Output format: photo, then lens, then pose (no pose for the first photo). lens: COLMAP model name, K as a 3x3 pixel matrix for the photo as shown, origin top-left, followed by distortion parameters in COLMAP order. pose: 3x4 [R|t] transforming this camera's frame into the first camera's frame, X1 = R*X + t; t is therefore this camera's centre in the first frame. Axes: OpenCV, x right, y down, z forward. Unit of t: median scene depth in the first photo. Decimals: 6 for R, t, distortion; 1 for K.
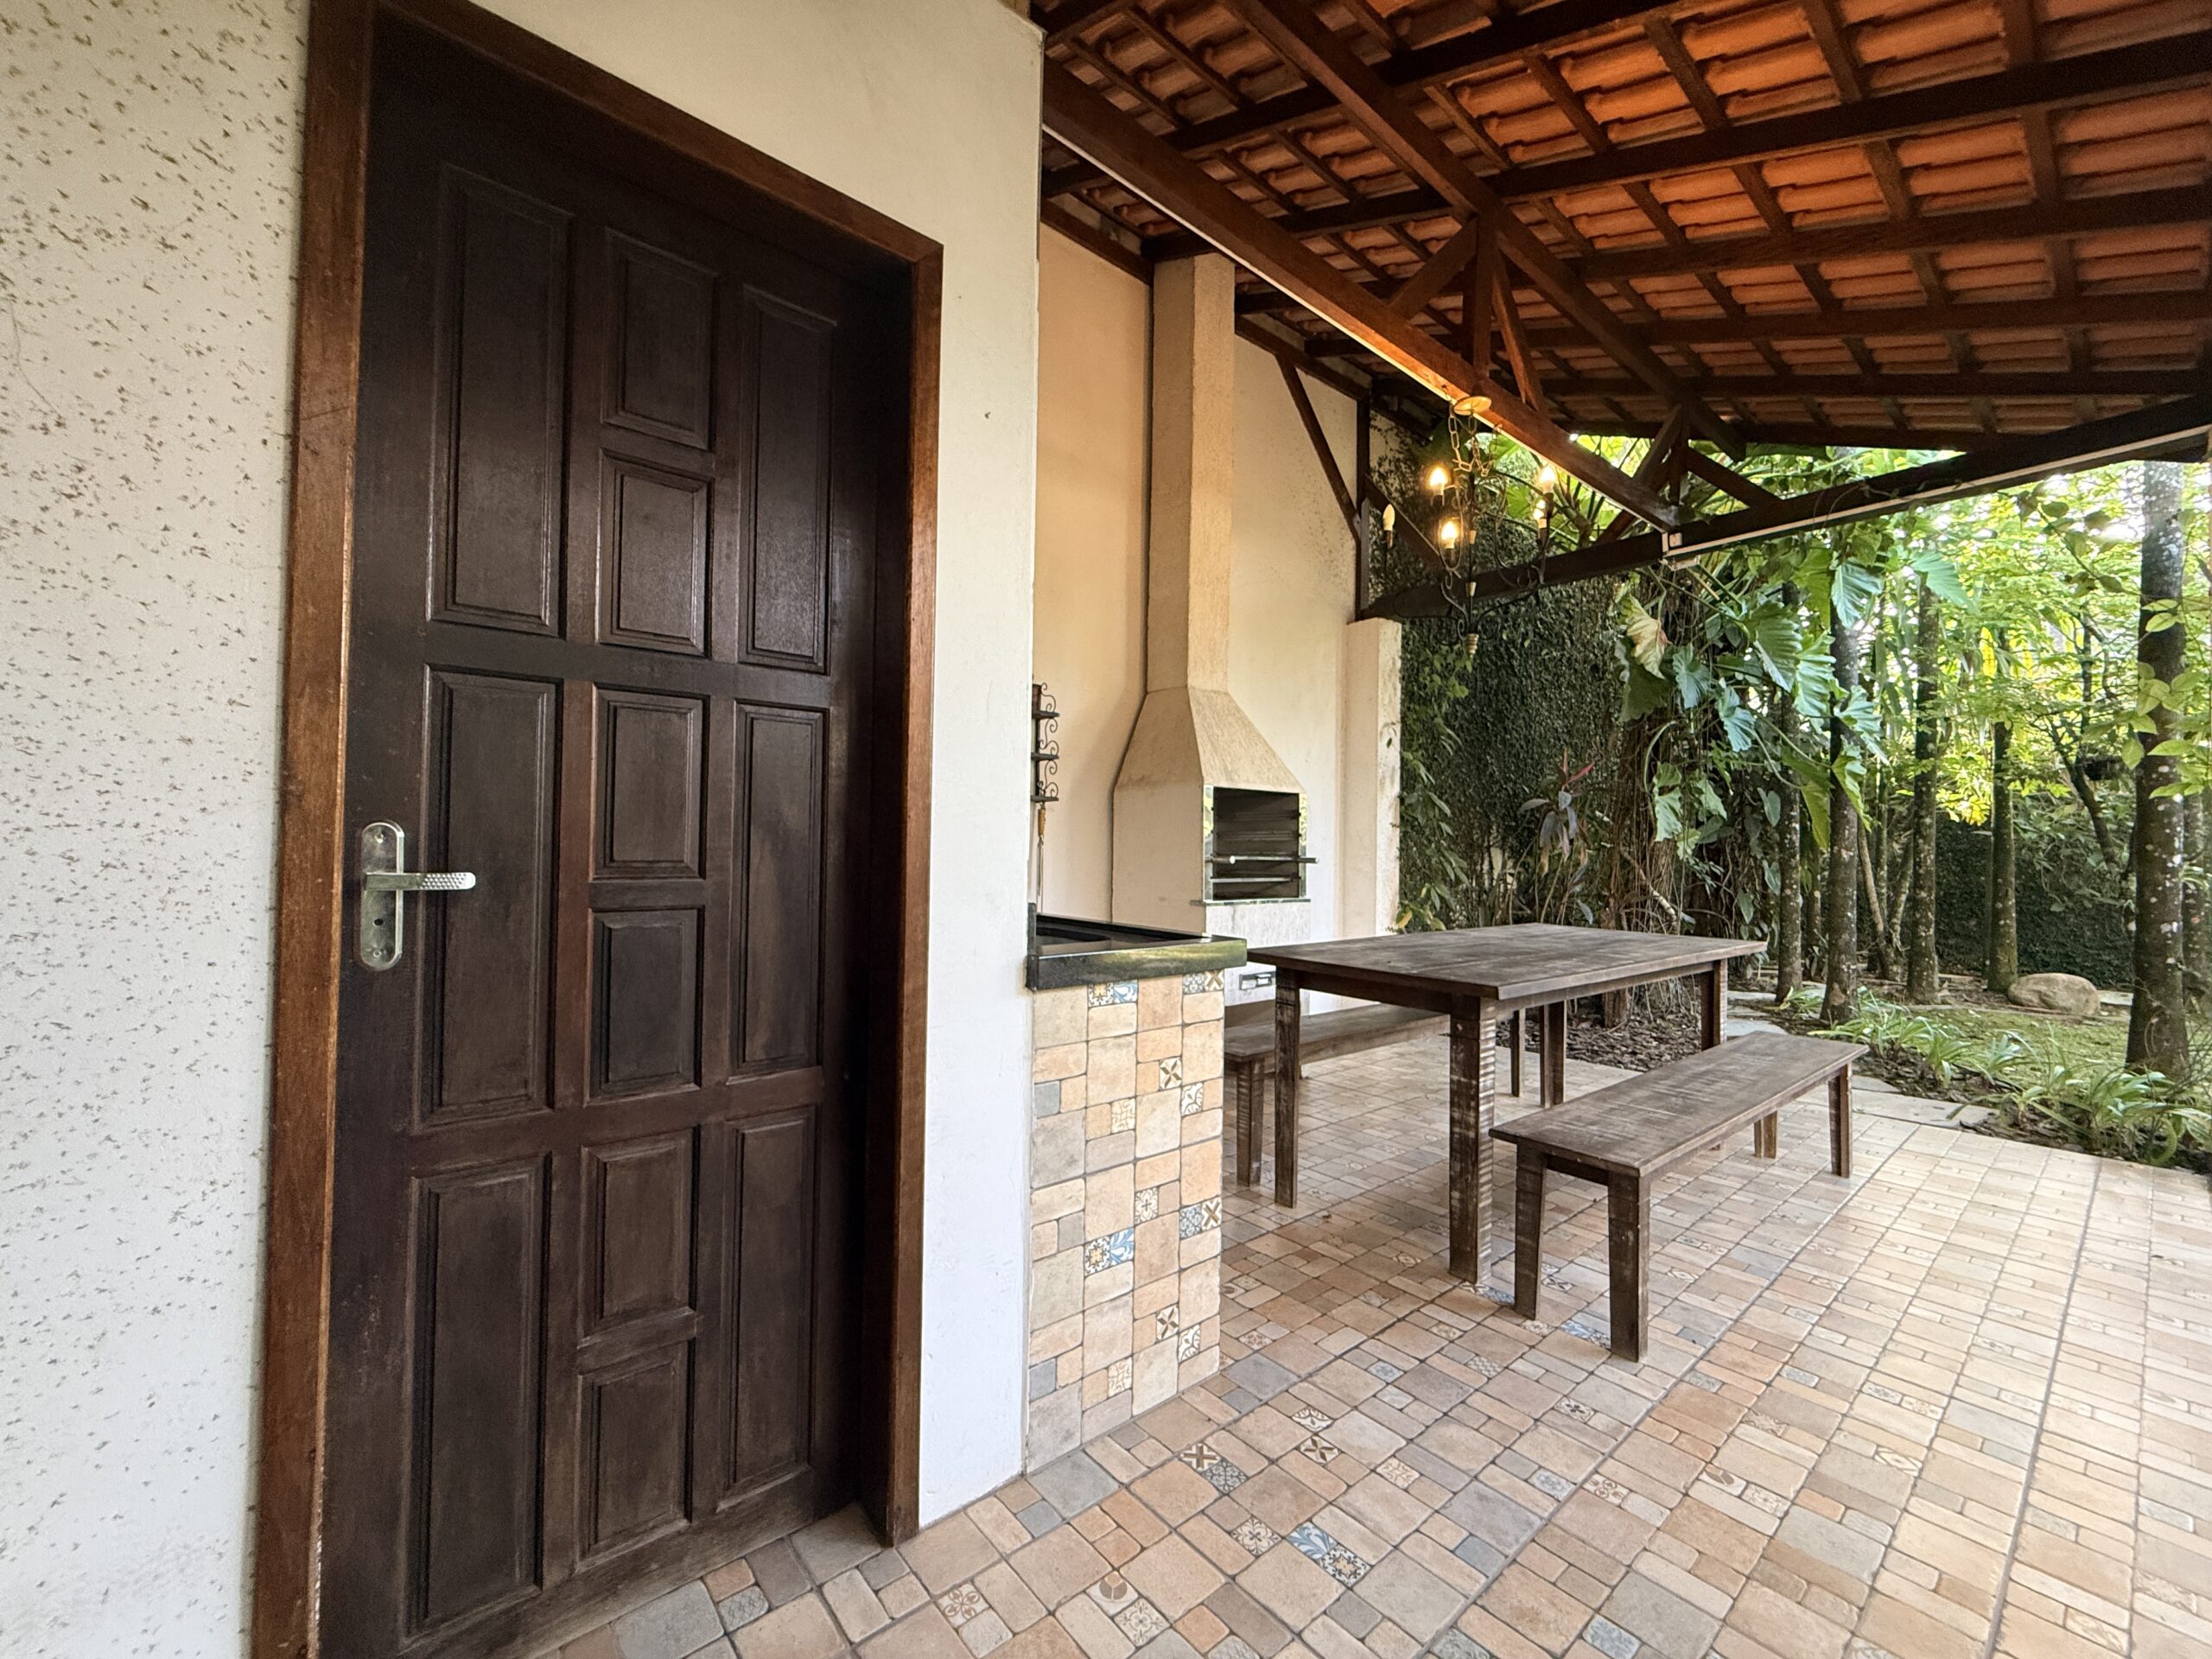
lens RADIAL K [[877.2, 0, 1103.8], [0, 877.2, 830.8], [0, 0, 1]] dist [-0.000518, -0.000012]
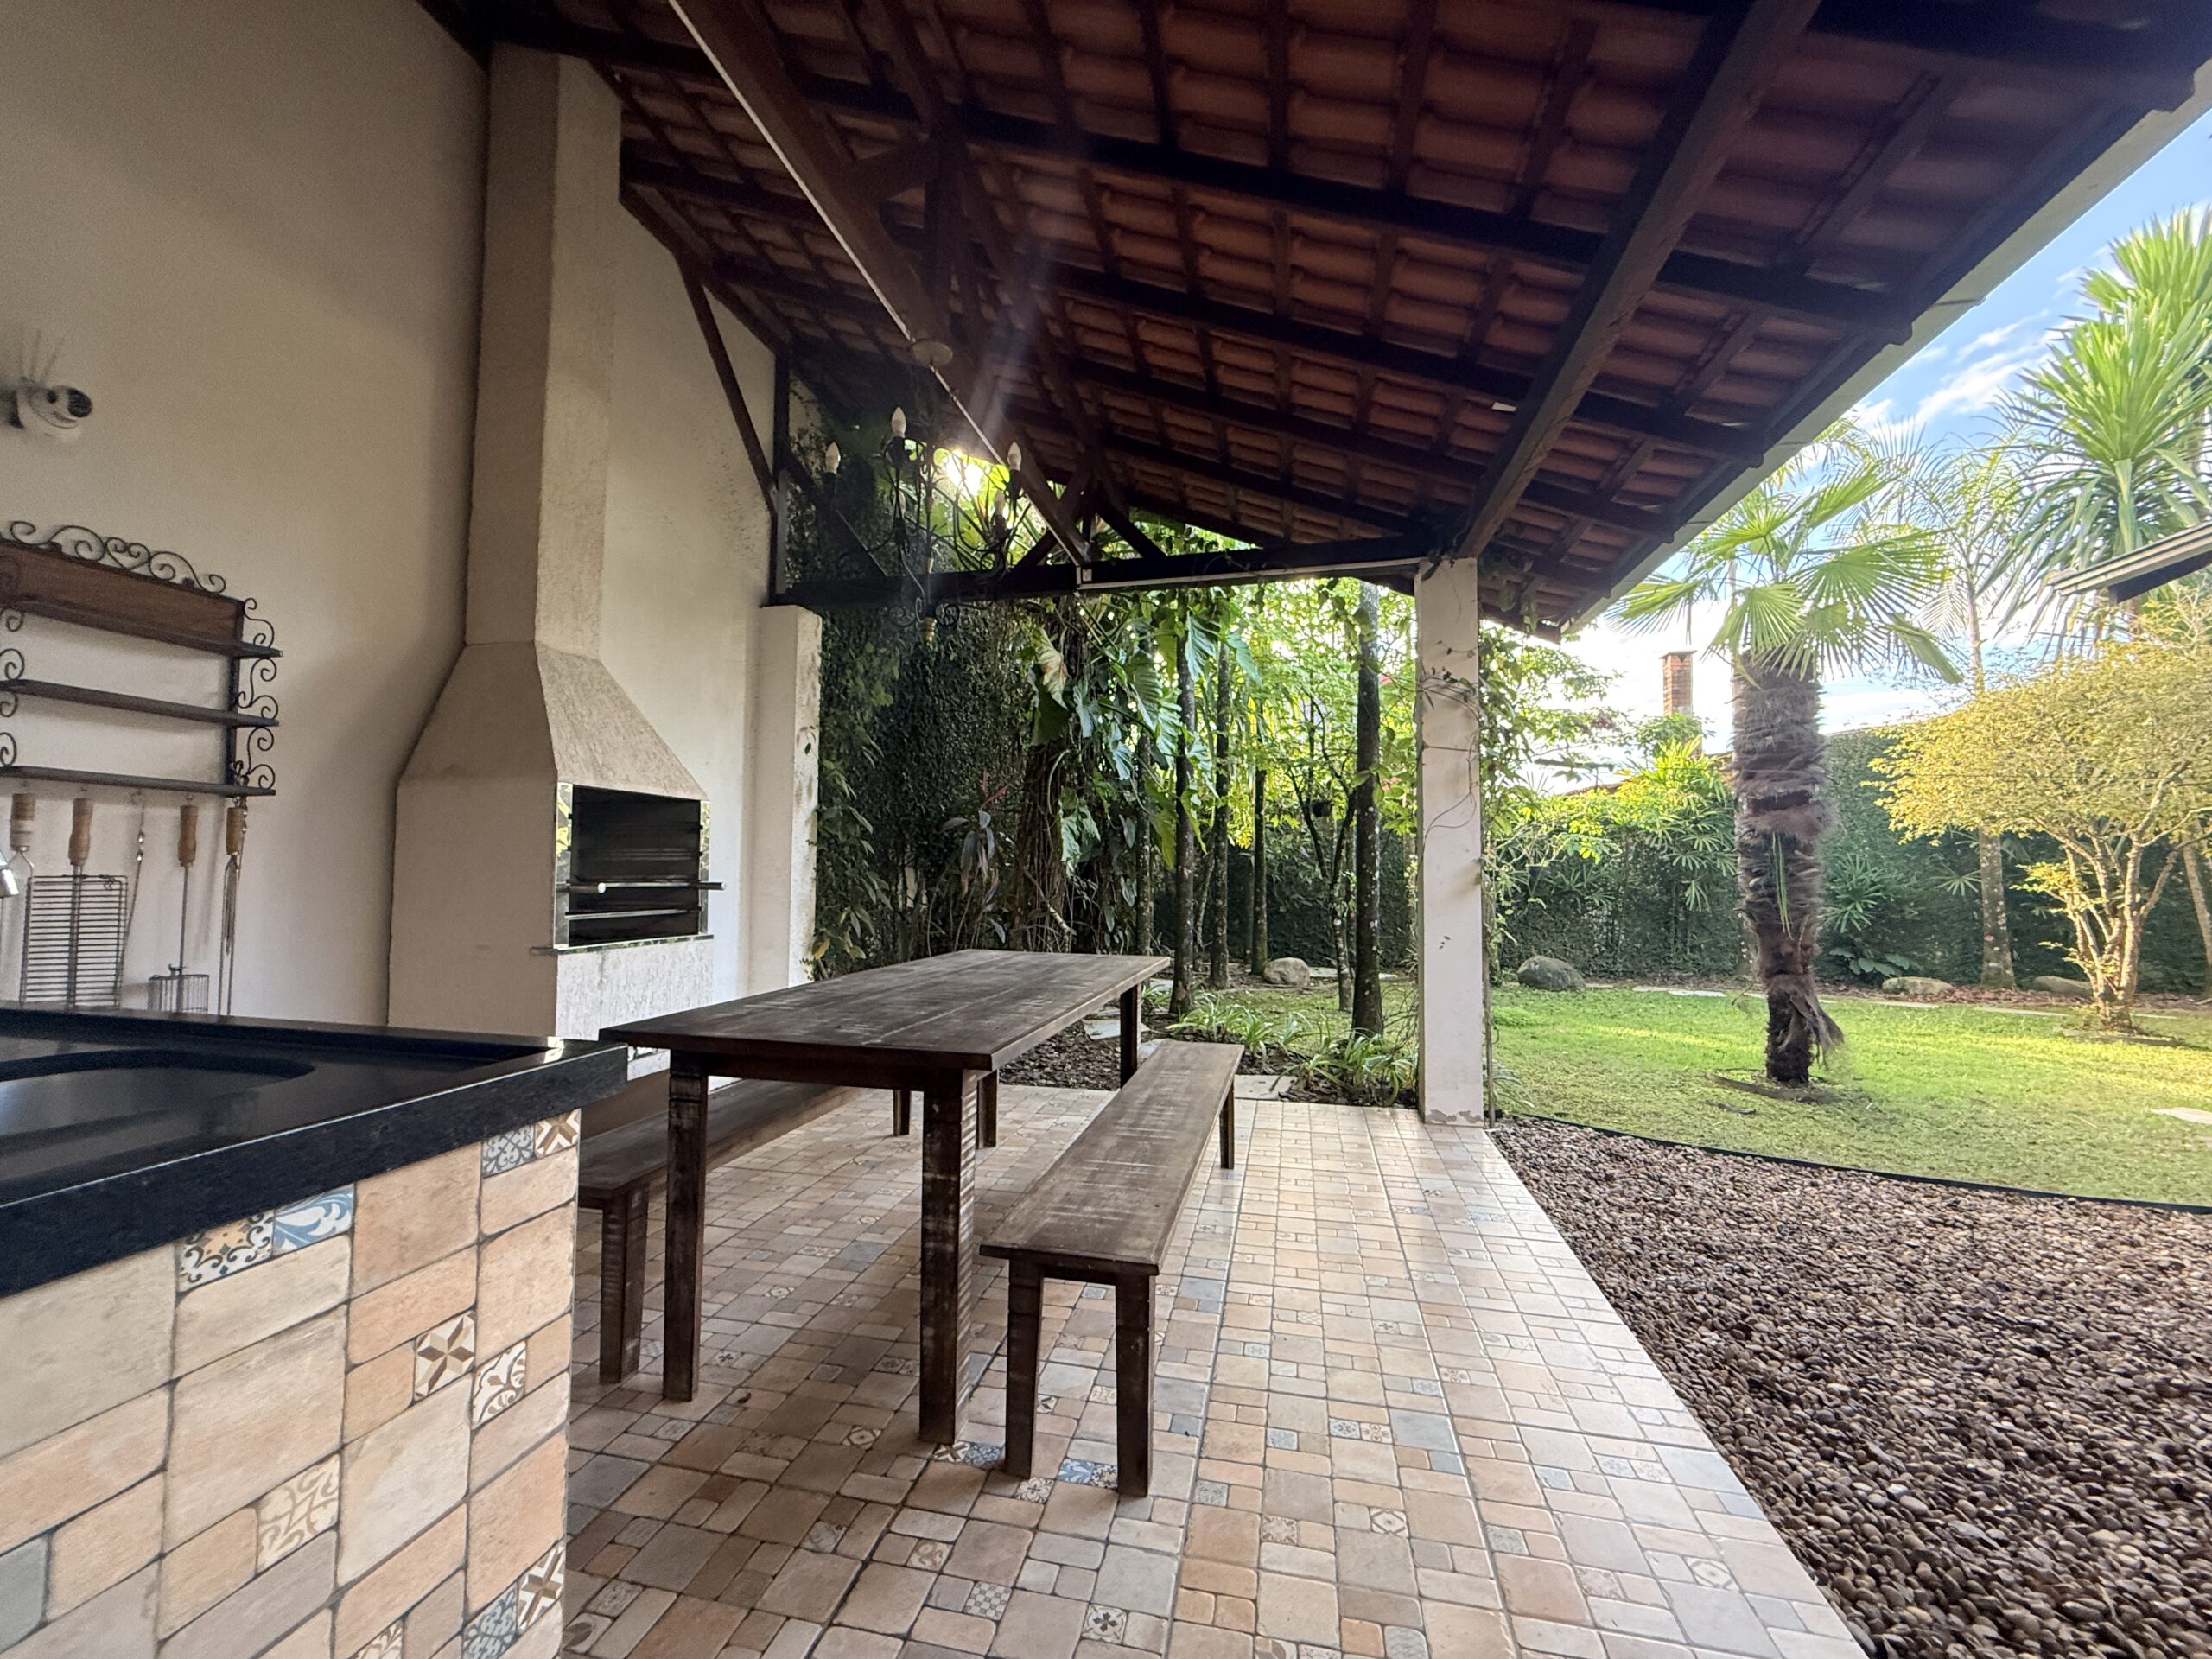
lens RADIAL K [[877.2, 0, 1099.9], [0, 877.2, 831.4], [0, 0, 1]] dist [-0.000518, -0.000012]
pose [[0.788555, 0.020373, 0.614627, 0.024868], [-0.008219, 0.999711, -0.022593, -0.000322], [-0.614909, 0.012764, 0.788494, 0.171908]]
